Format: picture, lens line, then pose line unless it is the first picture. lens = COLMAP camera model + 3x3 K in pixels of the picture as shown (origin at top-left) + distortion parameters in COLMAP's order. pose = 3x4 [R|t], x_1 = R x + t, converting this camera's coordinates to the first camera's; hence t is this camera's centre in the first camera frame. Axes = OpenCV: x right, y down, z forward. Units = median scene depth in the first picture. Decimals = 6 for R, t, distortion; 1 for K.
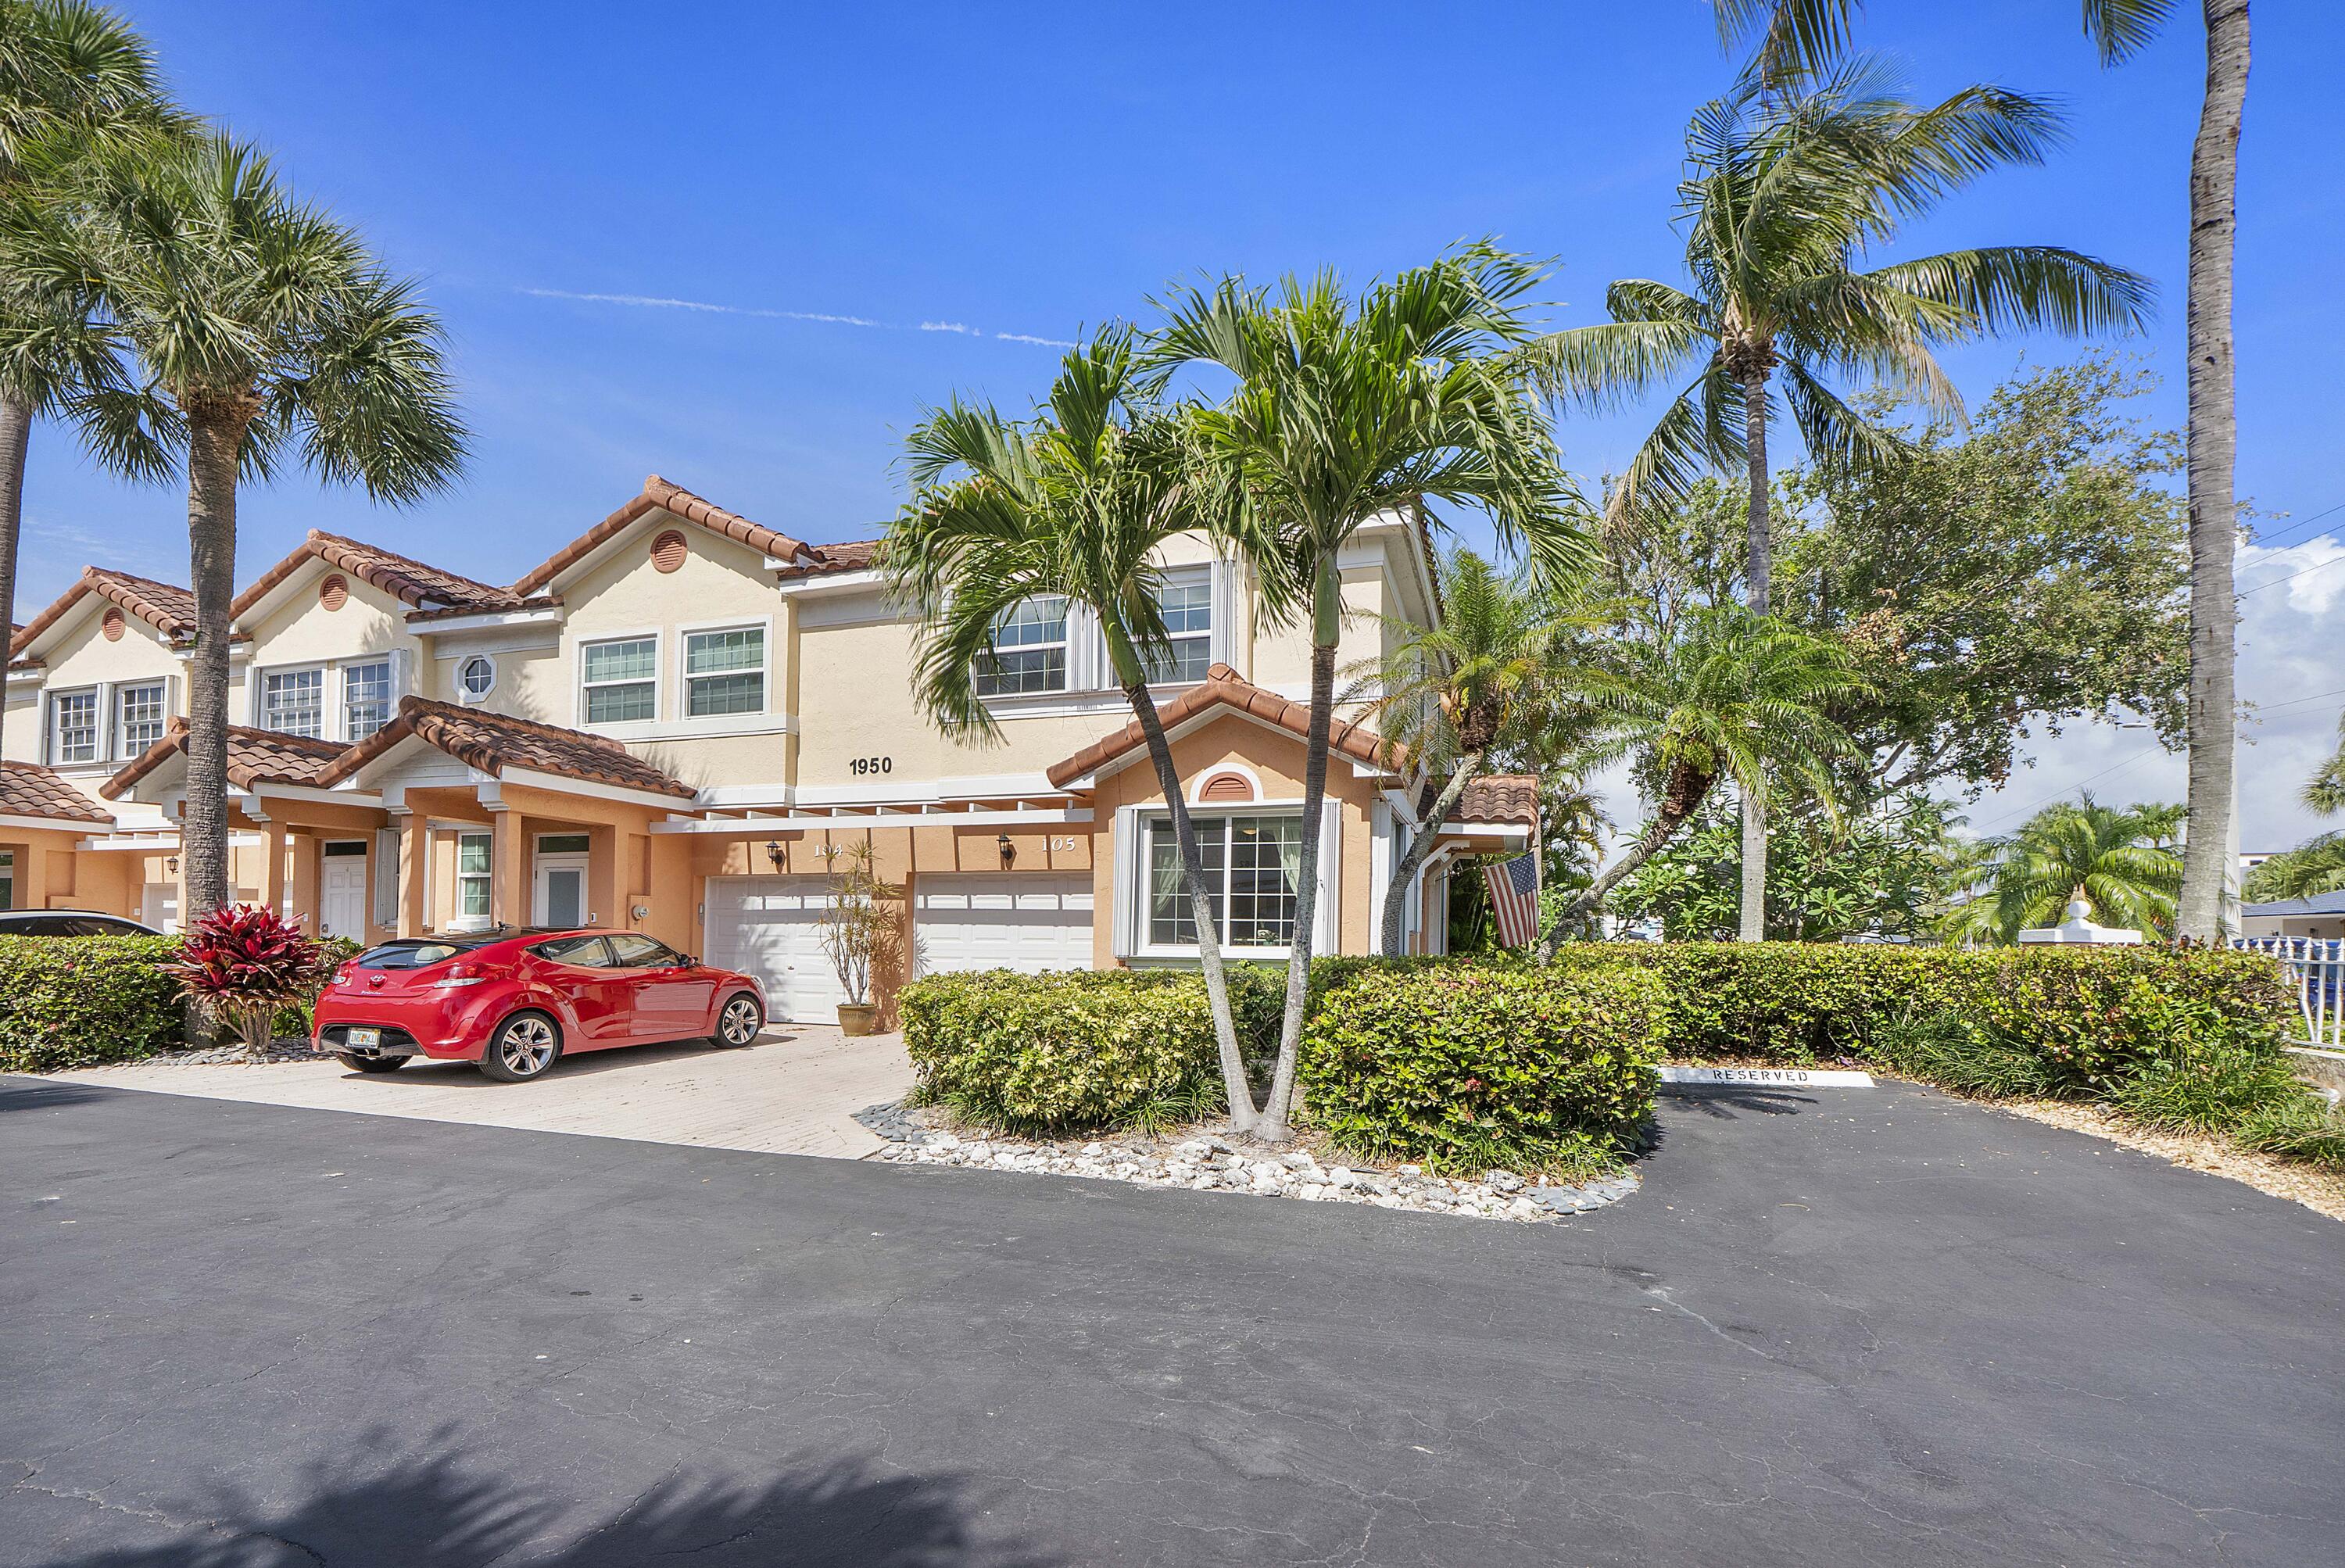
lens RADIAL K [[991.6, 0, 1094.4], [0, 991.6, 925.3], [0, 0, 1]] dist [-0.009444, 0.001422]
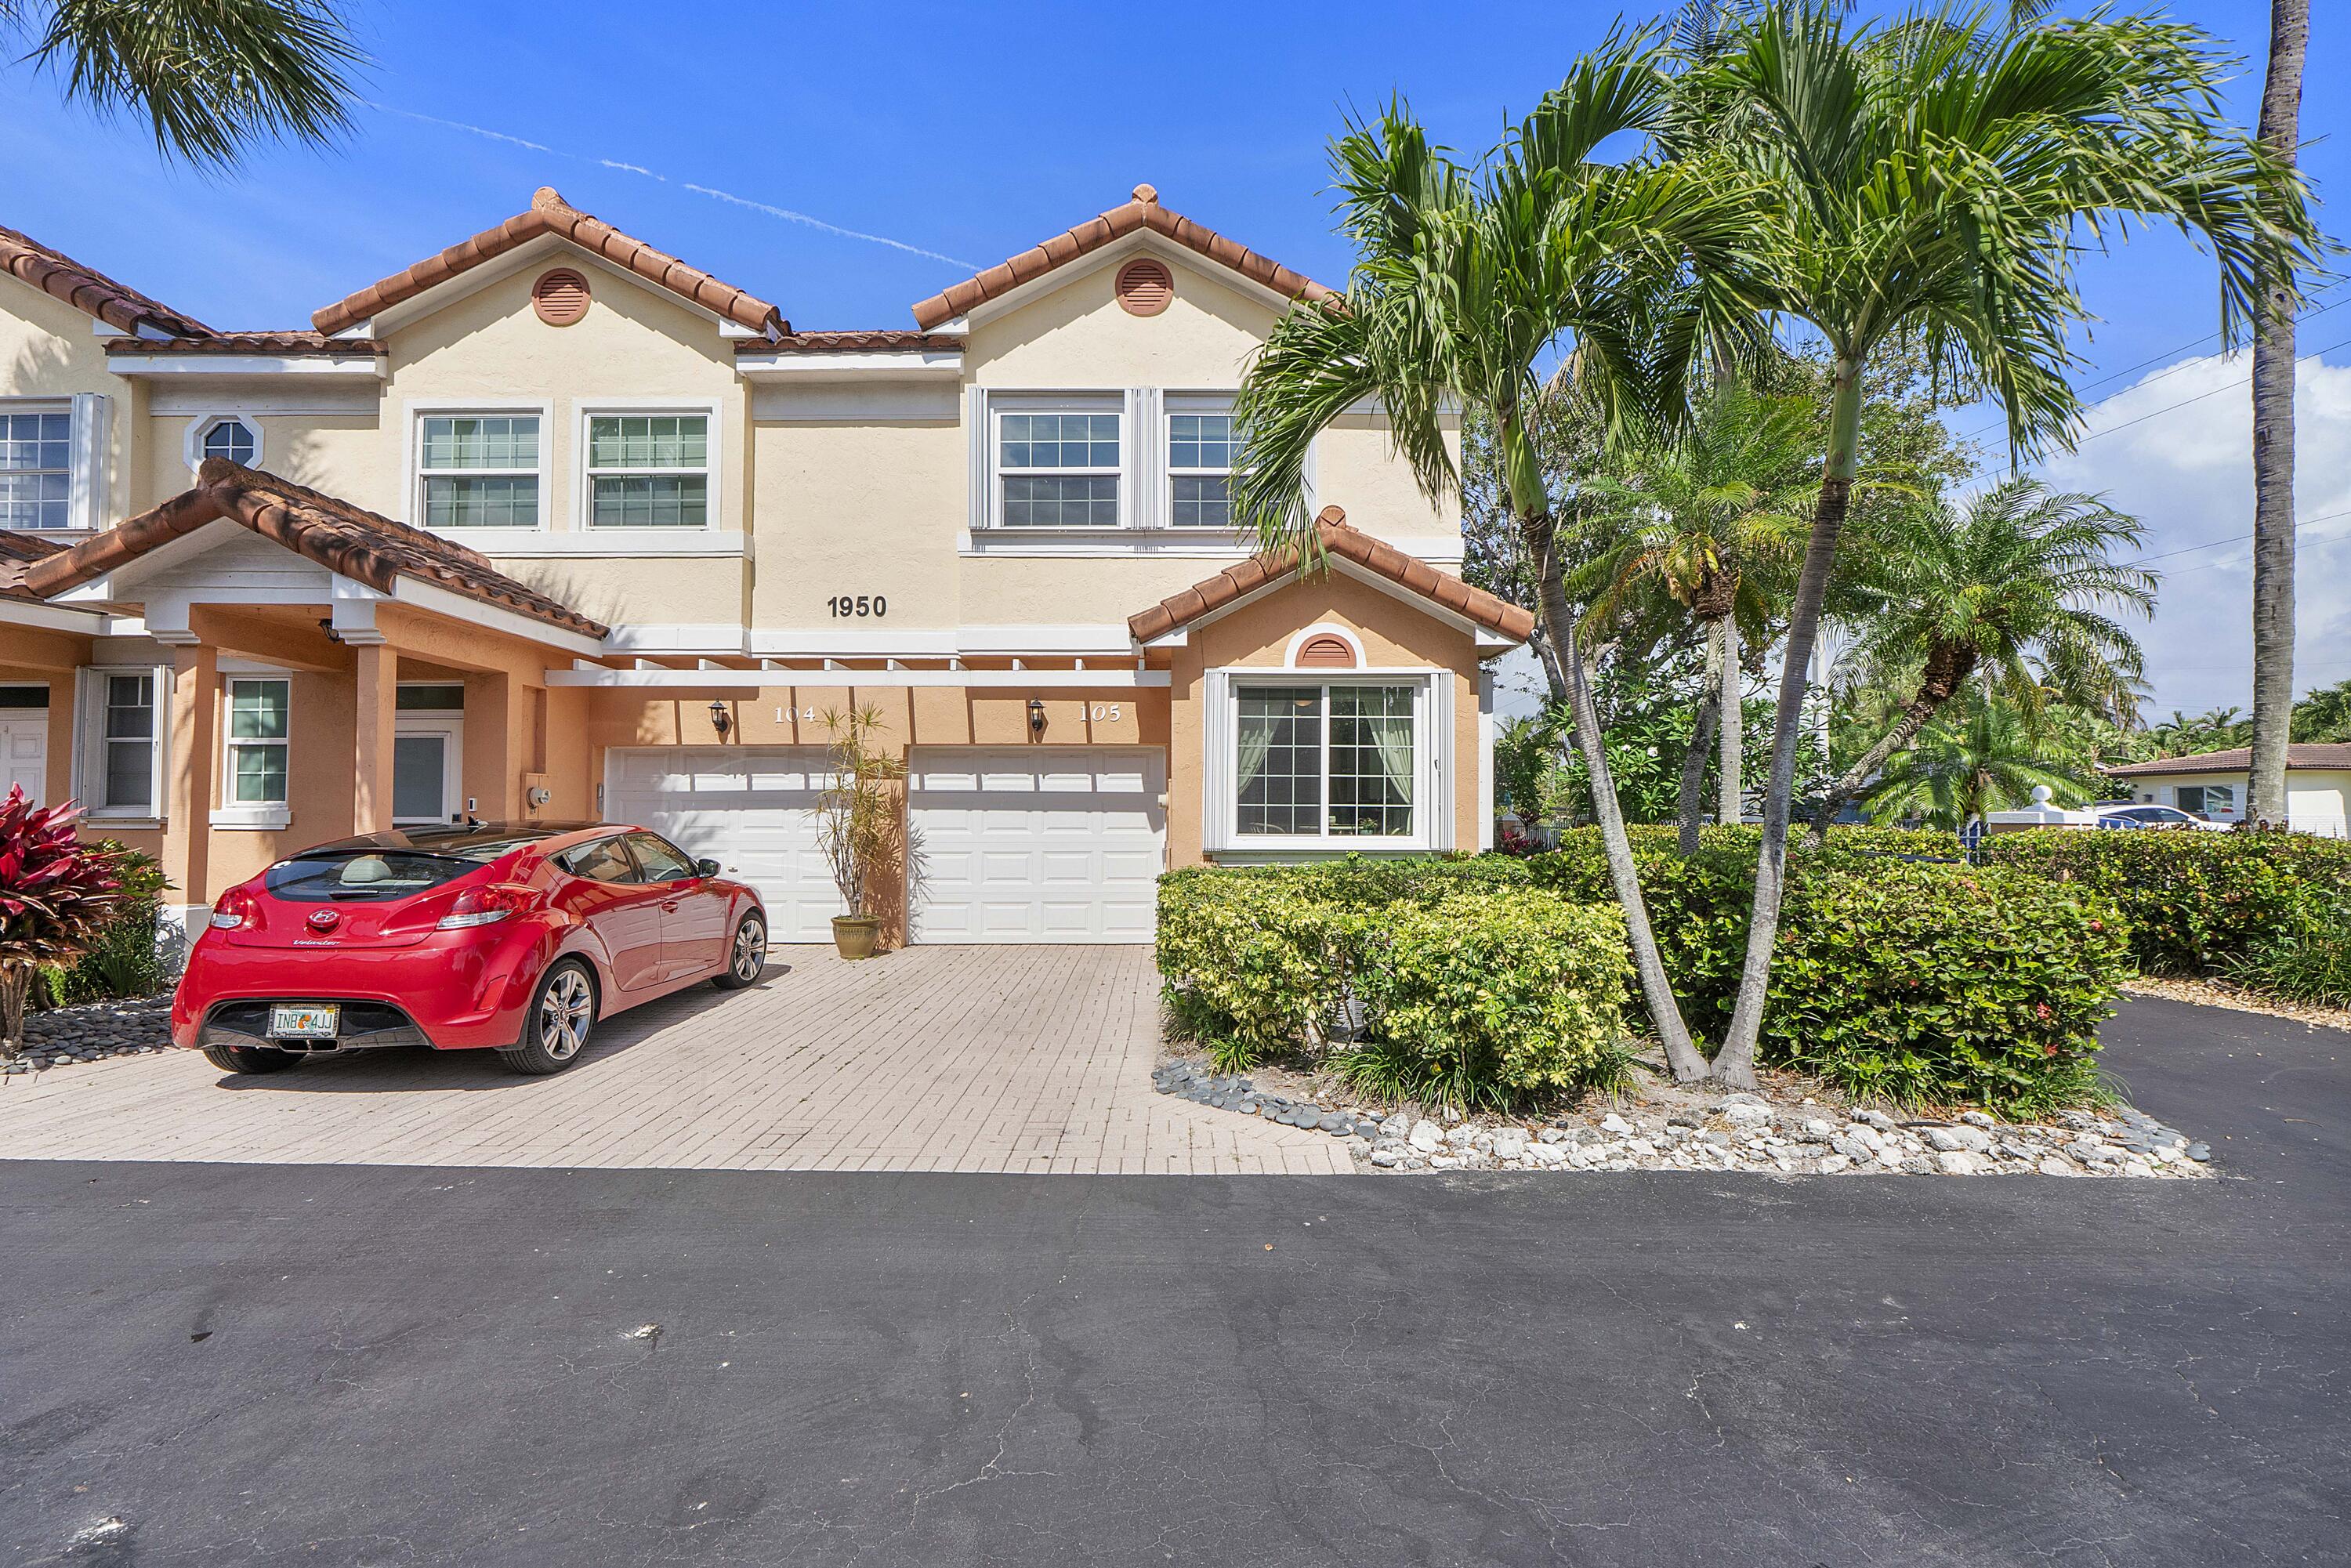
lens RADIAL K [[1032.1, 0, 1029.0], [0, 1032.1, 786.7], [0, 0, 1]] dist [-0.010766, 0.000929]
pose [[0.958916, 0.000736, 0.283690, -0.336374], [0.002534, 0.999935, -0.011157, -0.011079], [-0.283680, 0.011418, 0.958851, 0.197715]]
